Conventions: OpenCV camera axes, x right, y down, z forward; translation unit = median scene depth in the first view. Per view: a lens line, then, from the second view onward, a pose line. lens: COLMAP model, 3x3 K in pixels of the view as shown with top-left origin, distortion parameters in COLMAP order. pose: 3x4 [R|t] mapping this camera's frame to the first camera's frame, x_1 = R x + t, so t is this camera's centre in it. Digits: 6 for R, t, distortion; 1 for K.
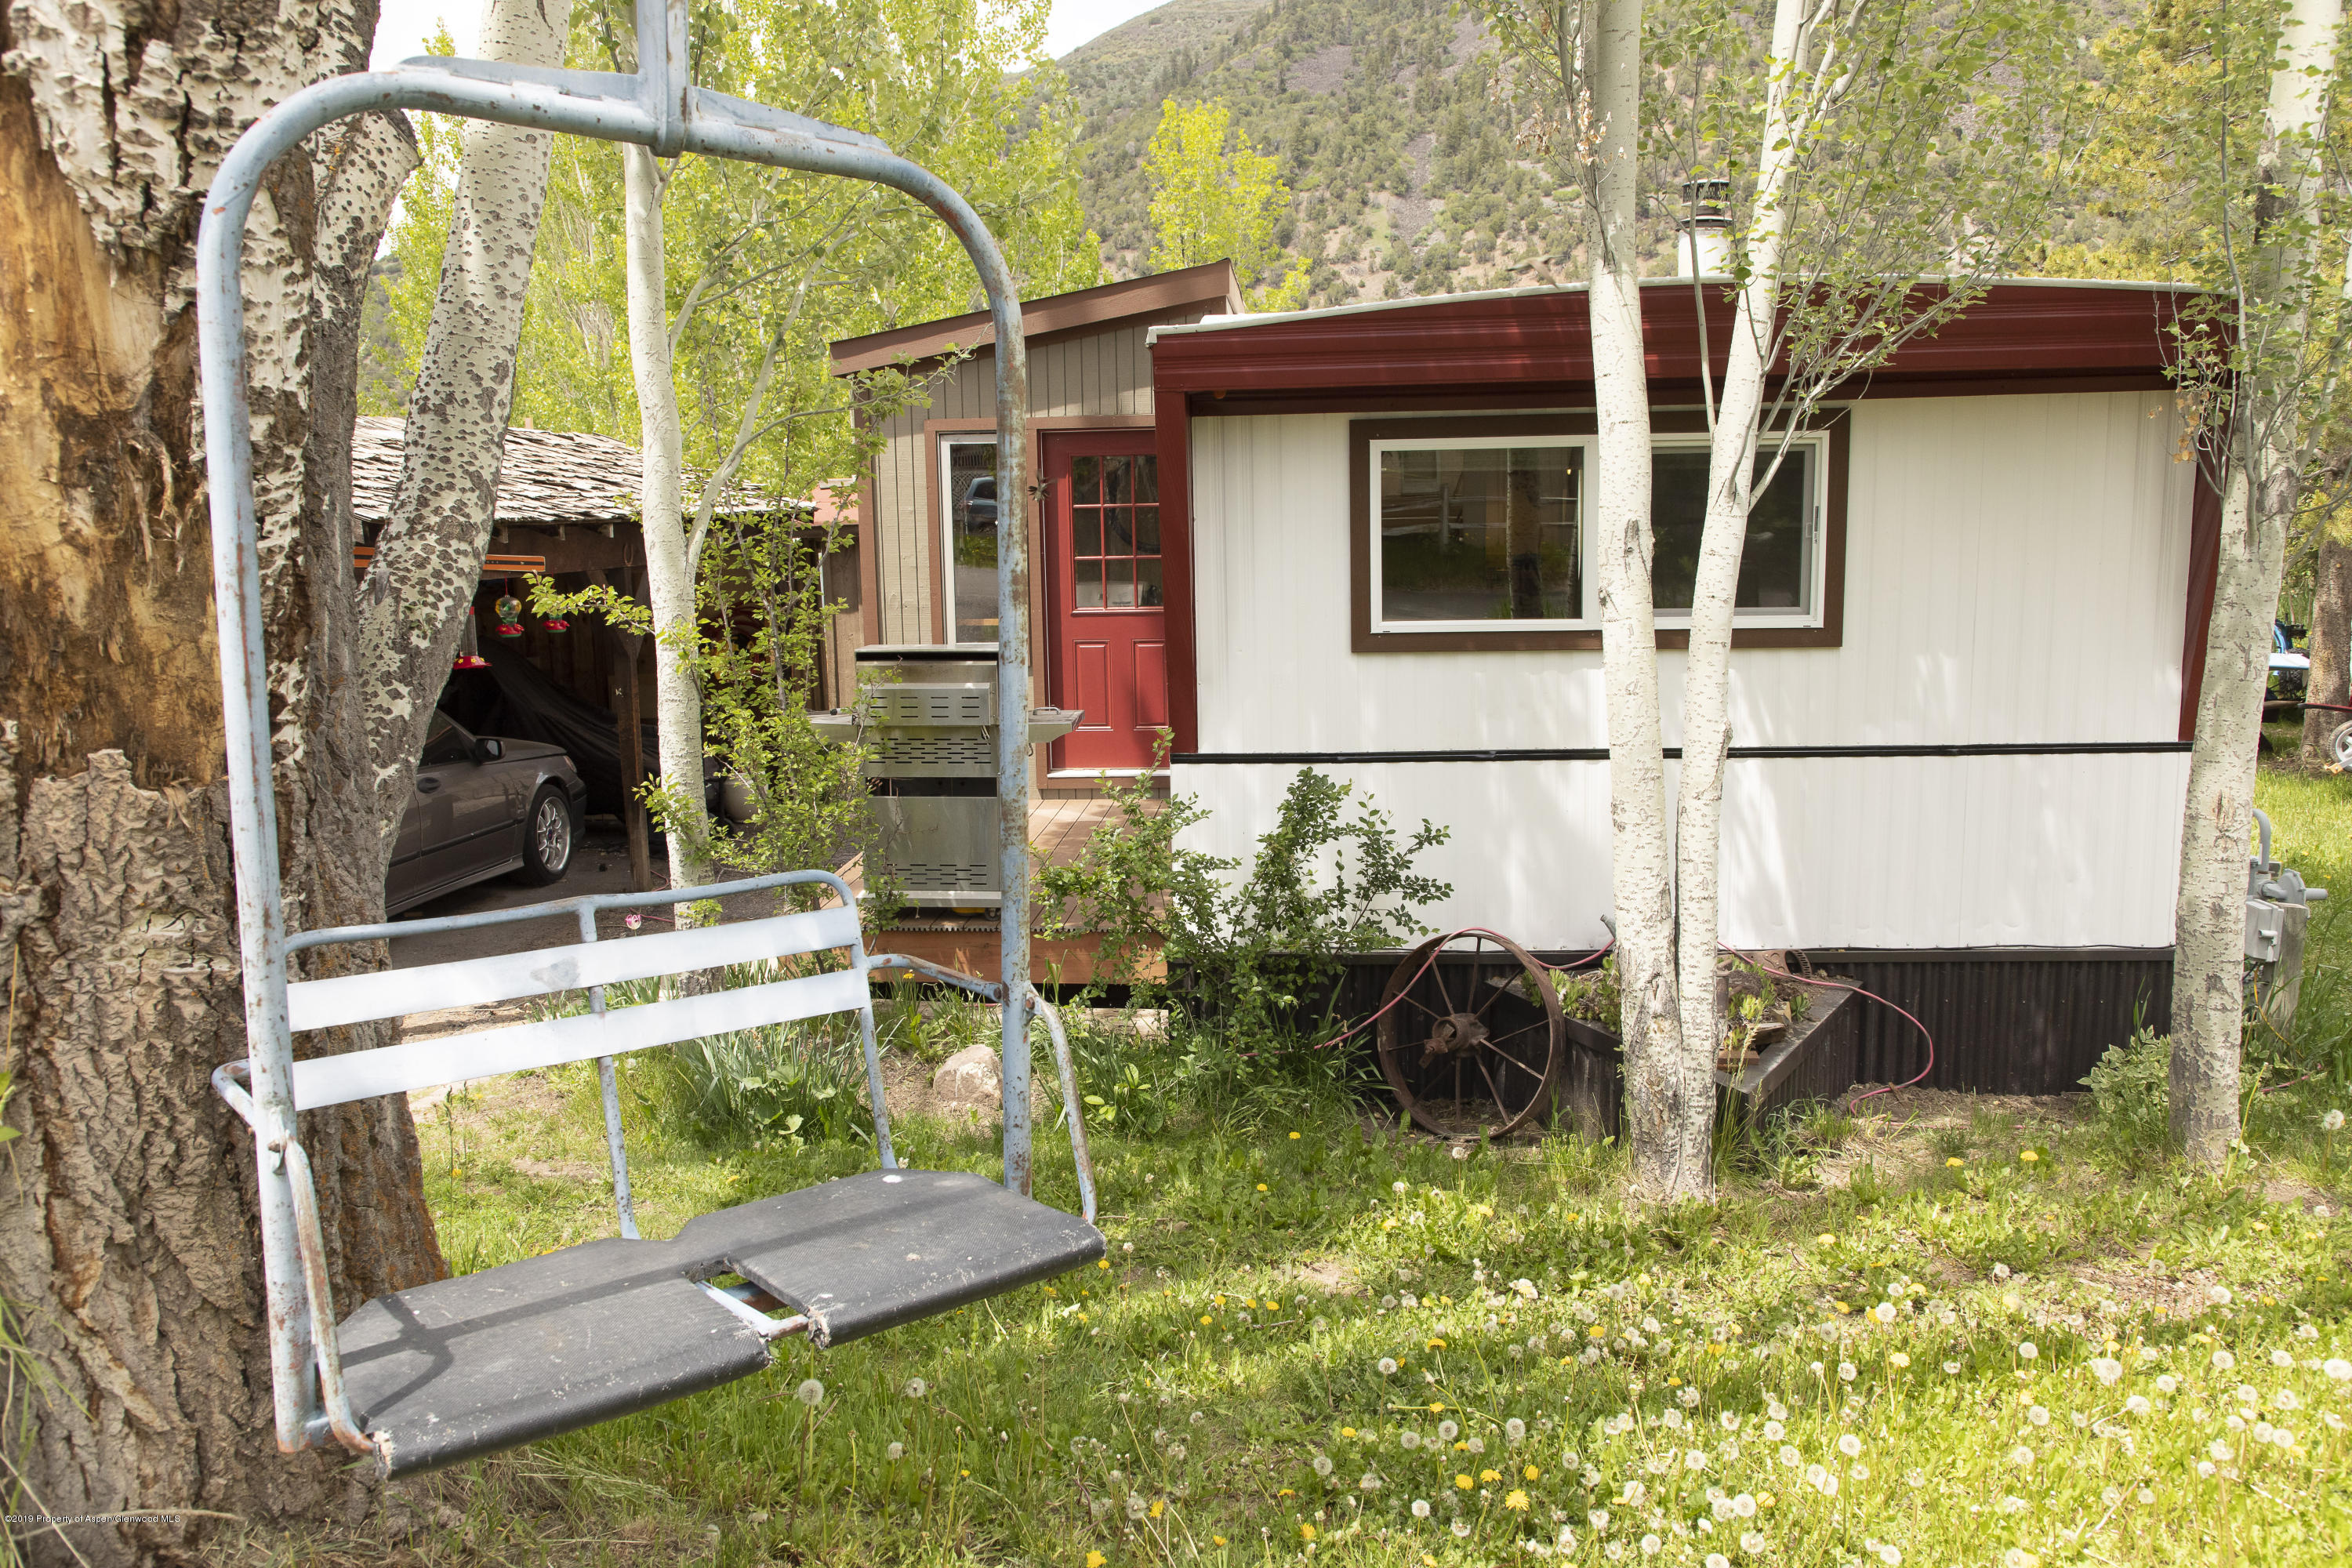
lens RADIAL K [[1791.6, 0, 1175.3], [0, 1791.6, 777.5], [0, 0, 1]] dist [-0.011311, 0.015031]
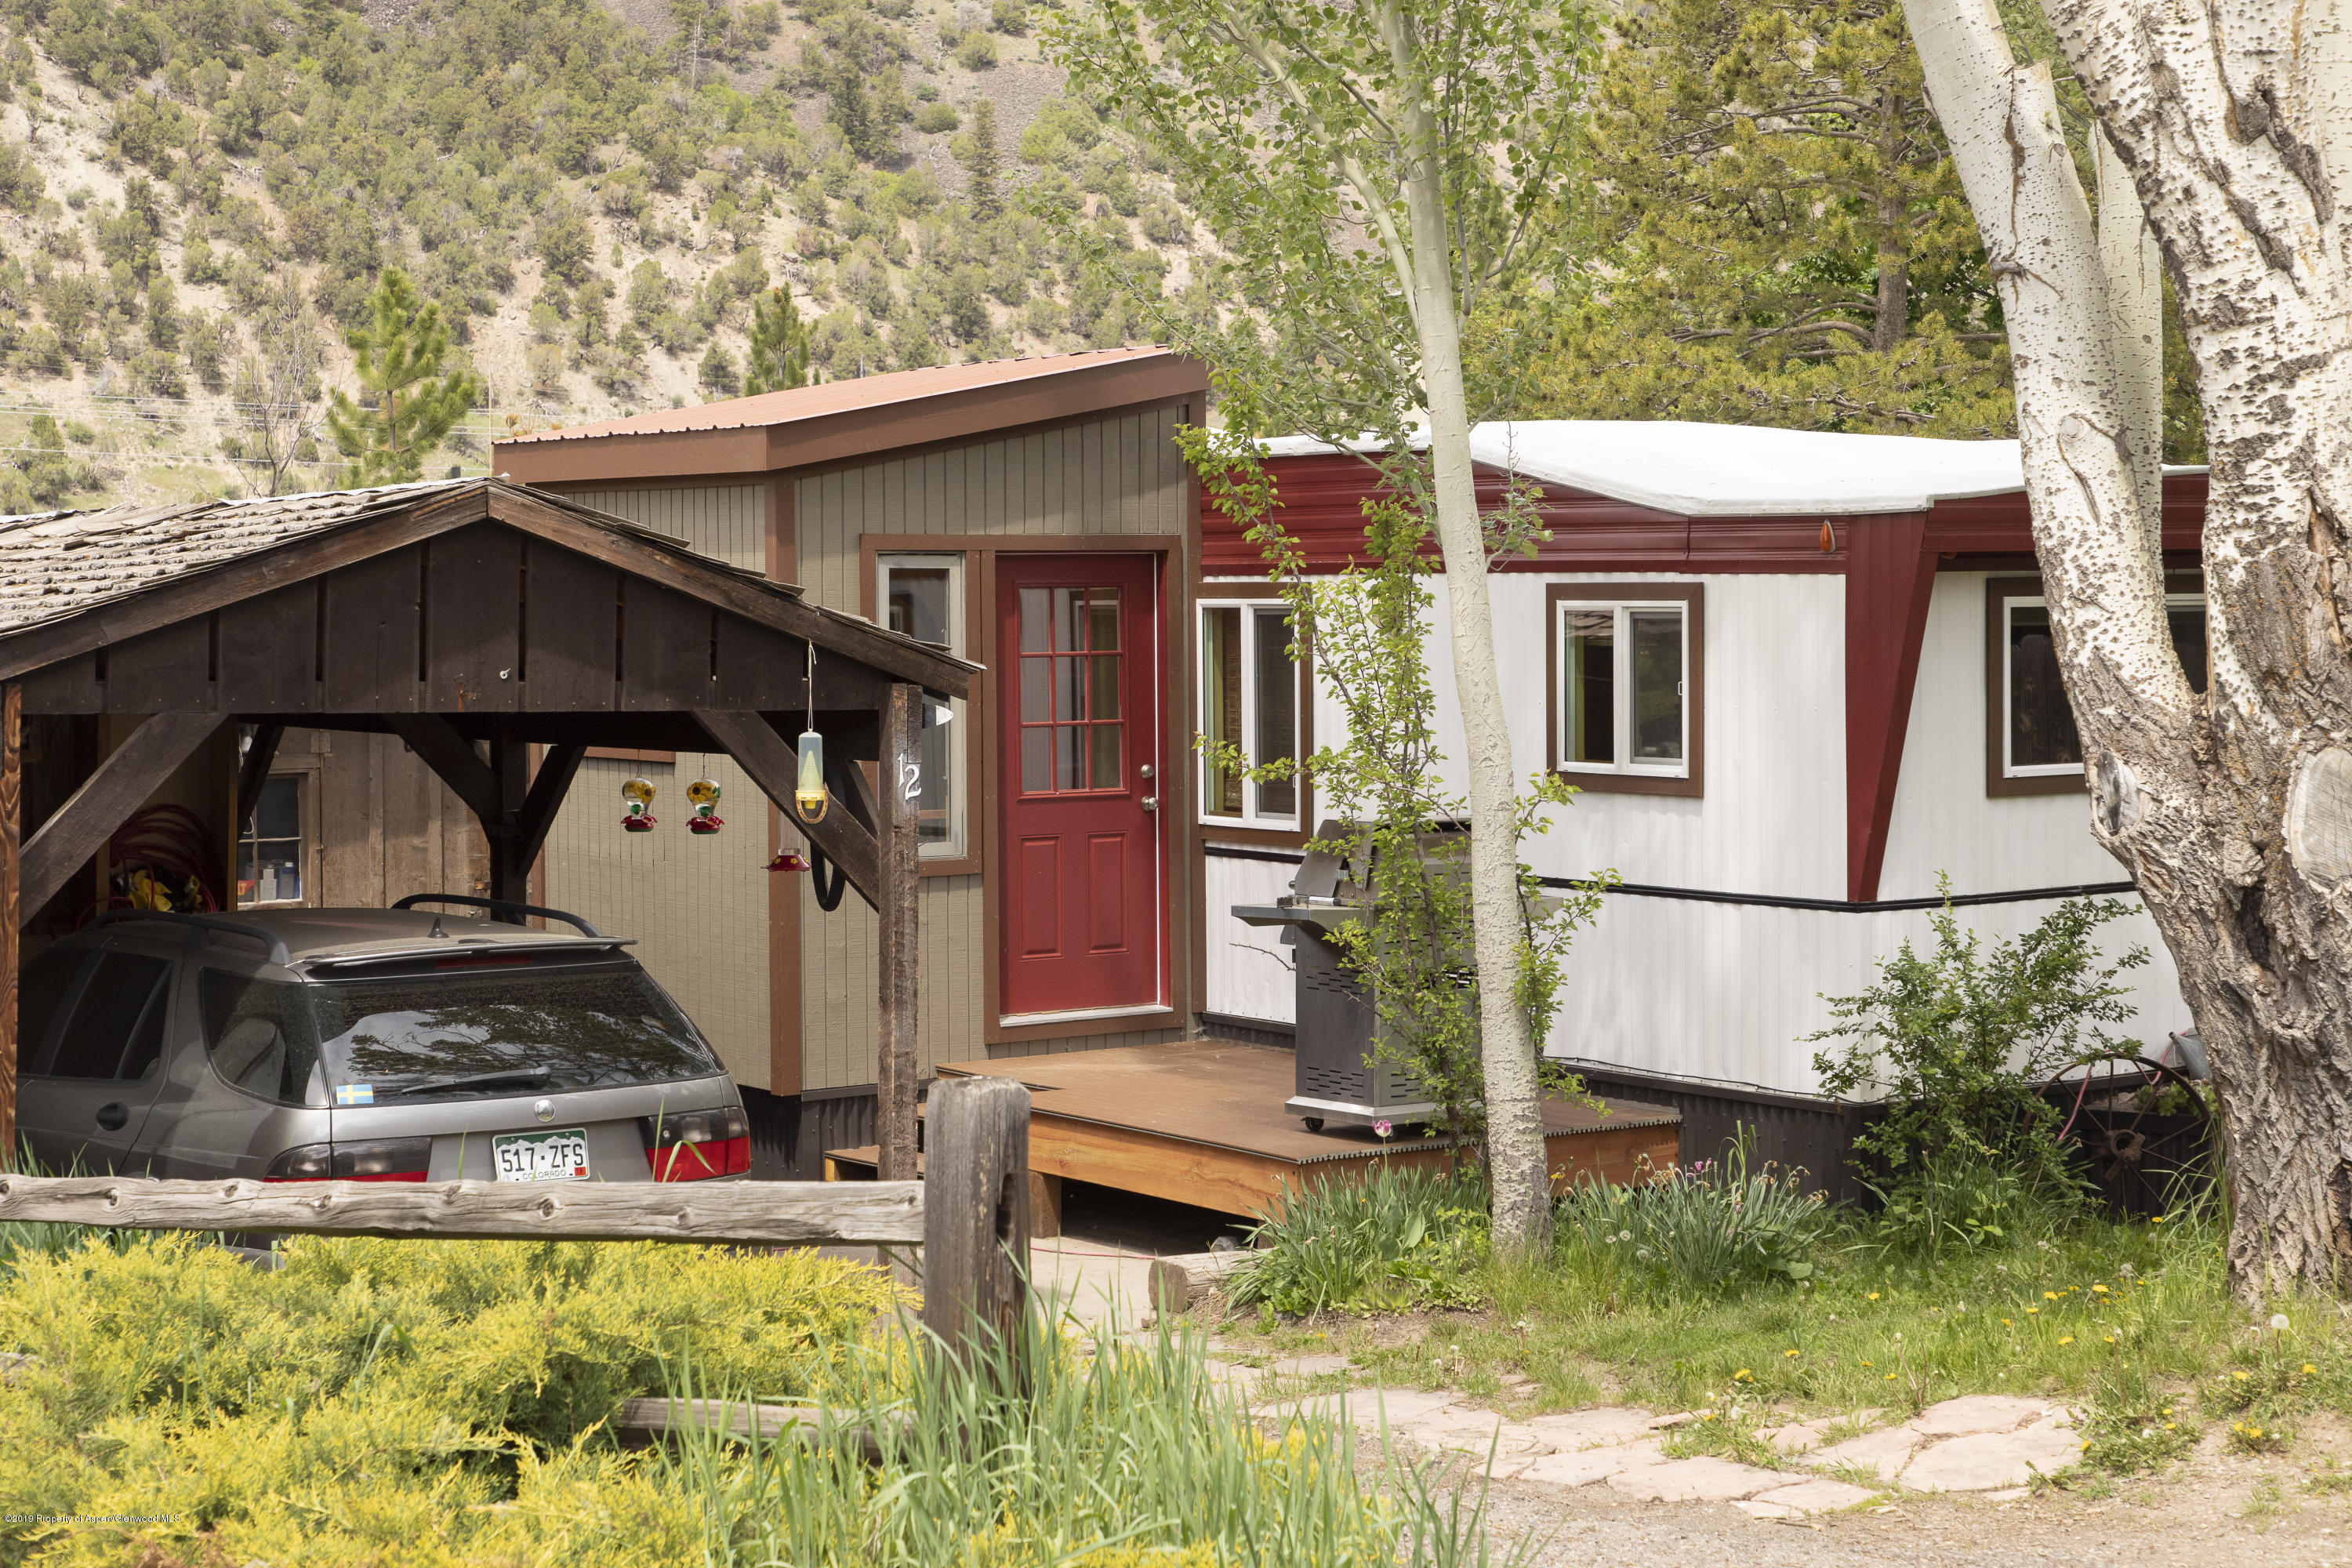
lens RADIAL K [[4110.5, 0, 1168.7], [0, 4110.5, 767.0], [0, 0, 1]] dist [0.086390, 0.000000]
pose [[0.757124, -0.017778, 0.653029, -1.965446], [0.094789, 0.992040, -0.082891, 0.071350], [-0.646358, 0.124659, 0.752783, -0.537036]]
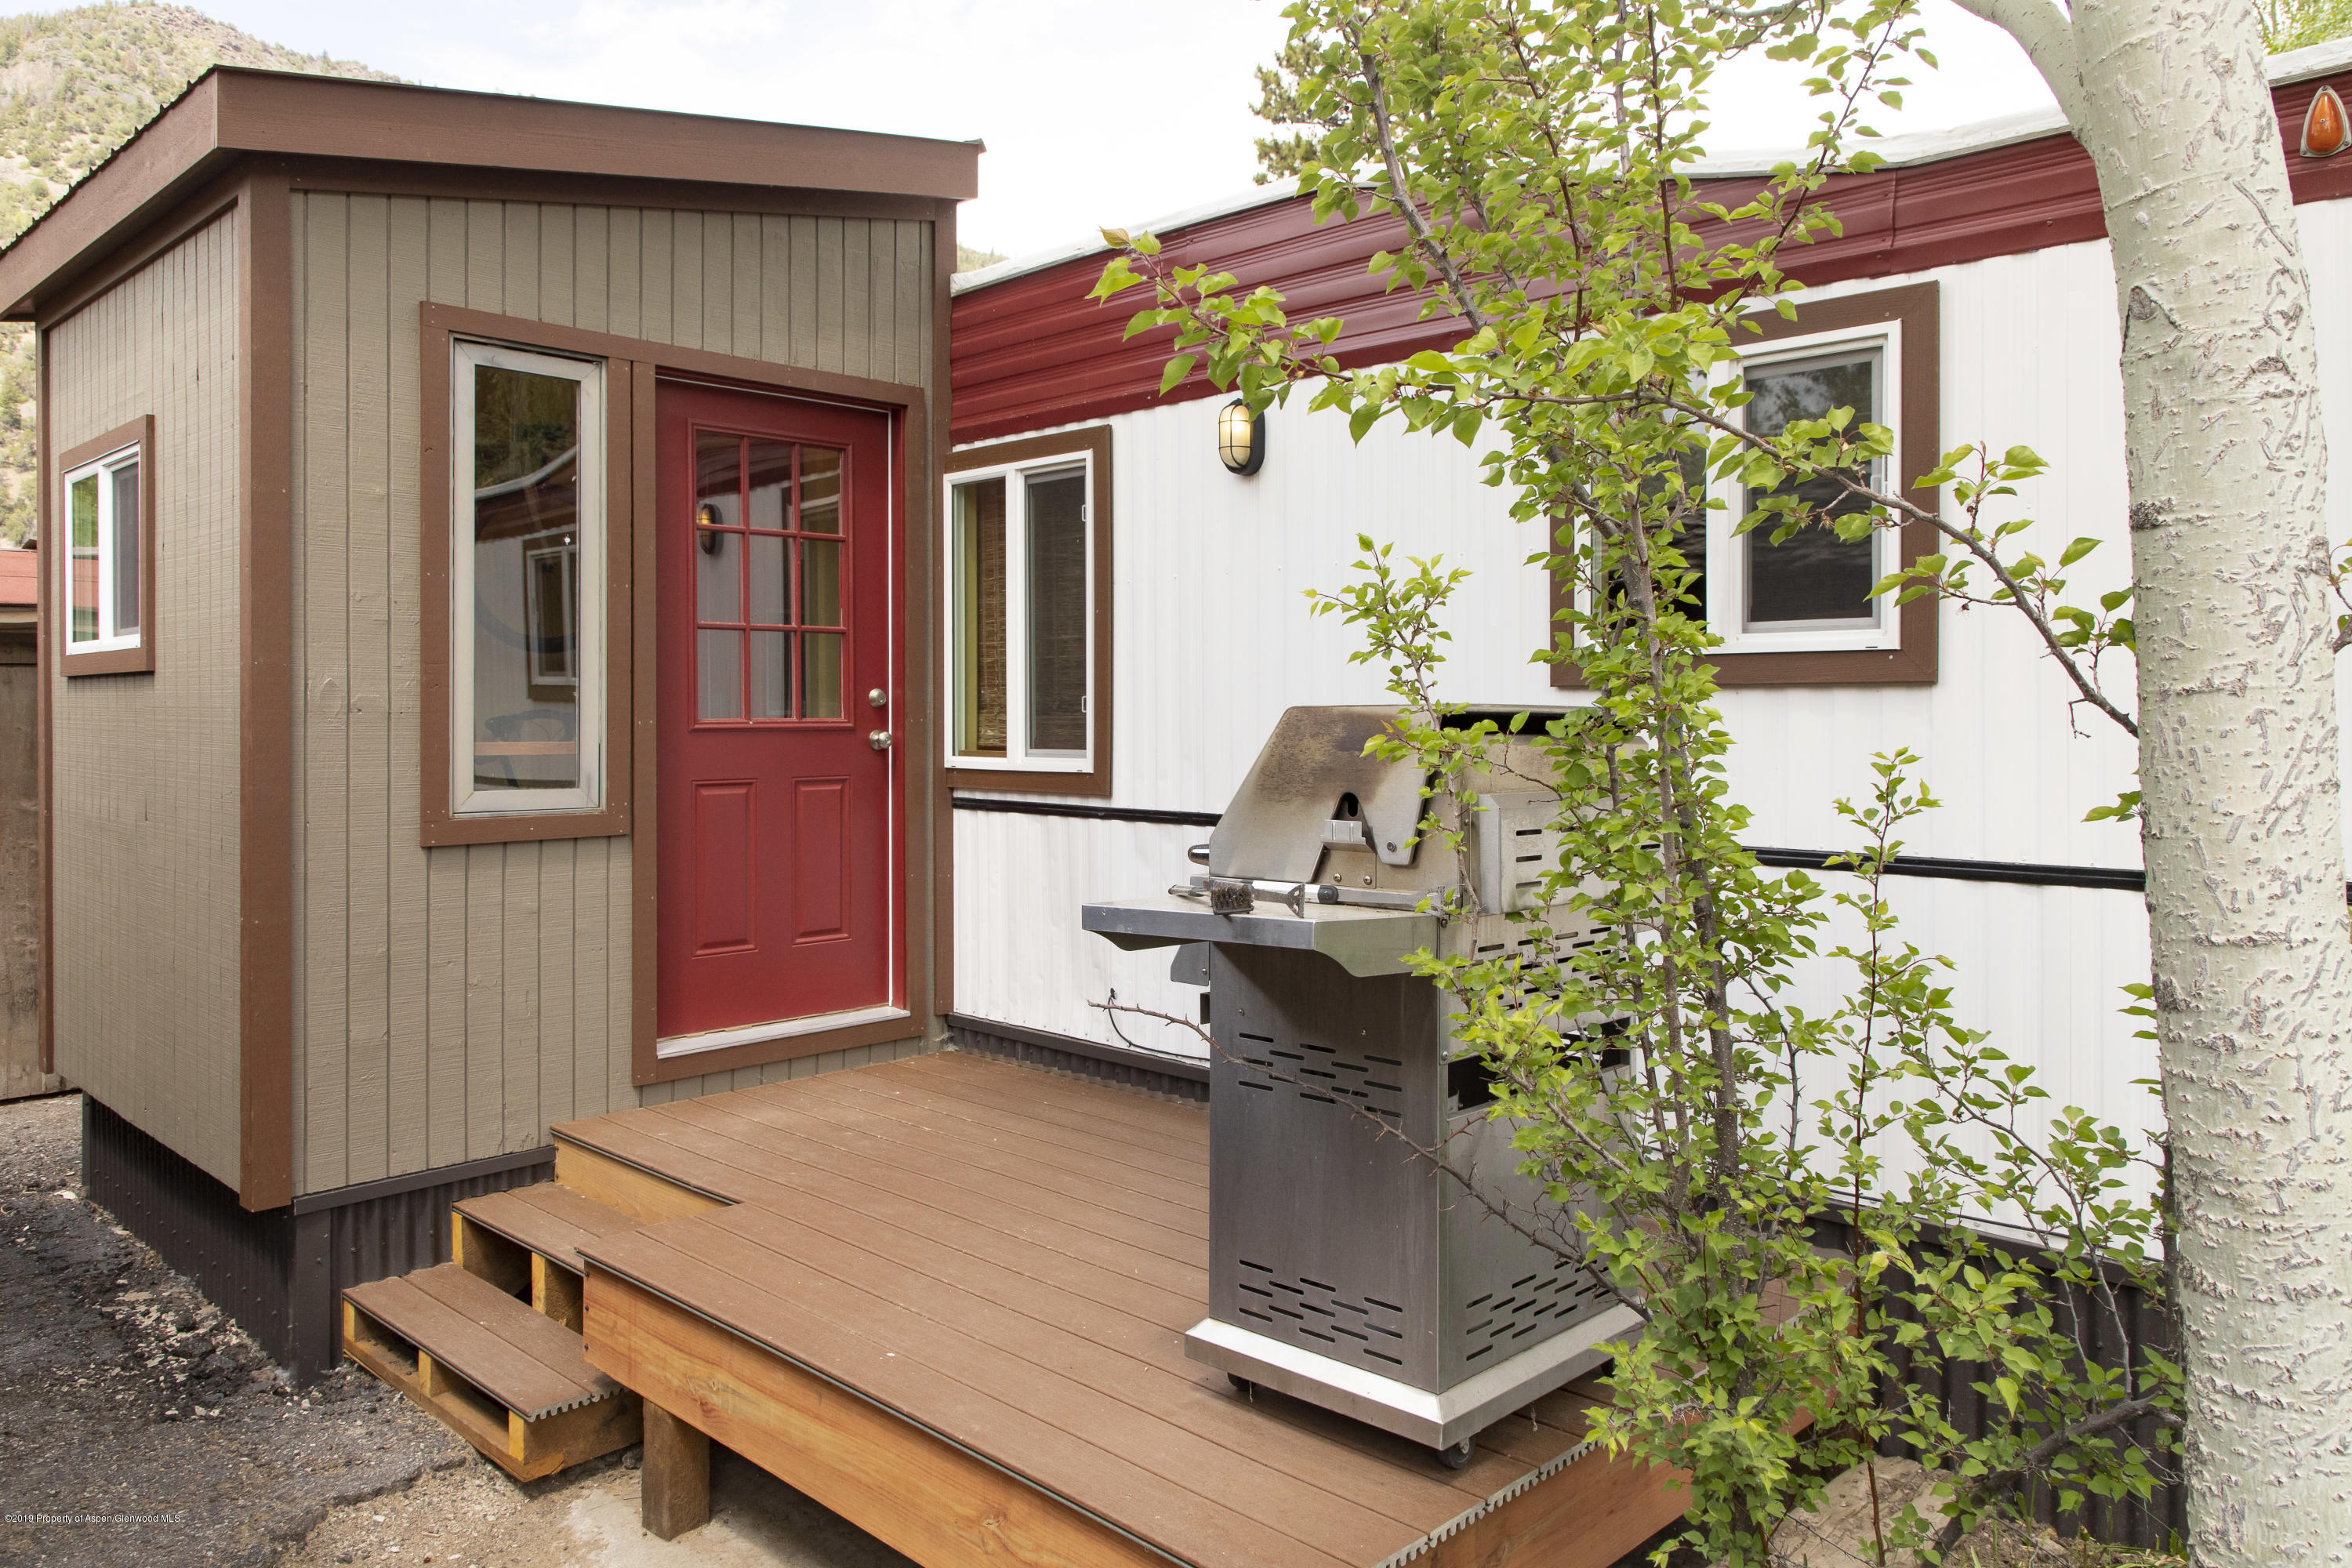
lens RADIAL K [[1627.3, 0, 1169.5], [0, 1627.3, 713.2], [0, 0, 1]] dist [0.011812, 0.002520]
pose [[0.631402, 0.017376, 0.775261, -0.594311], [0.109870, 0.987659, -0.111619, -0.050713], [-0.767633, 0.155654, 0.621700, 1.072604]]
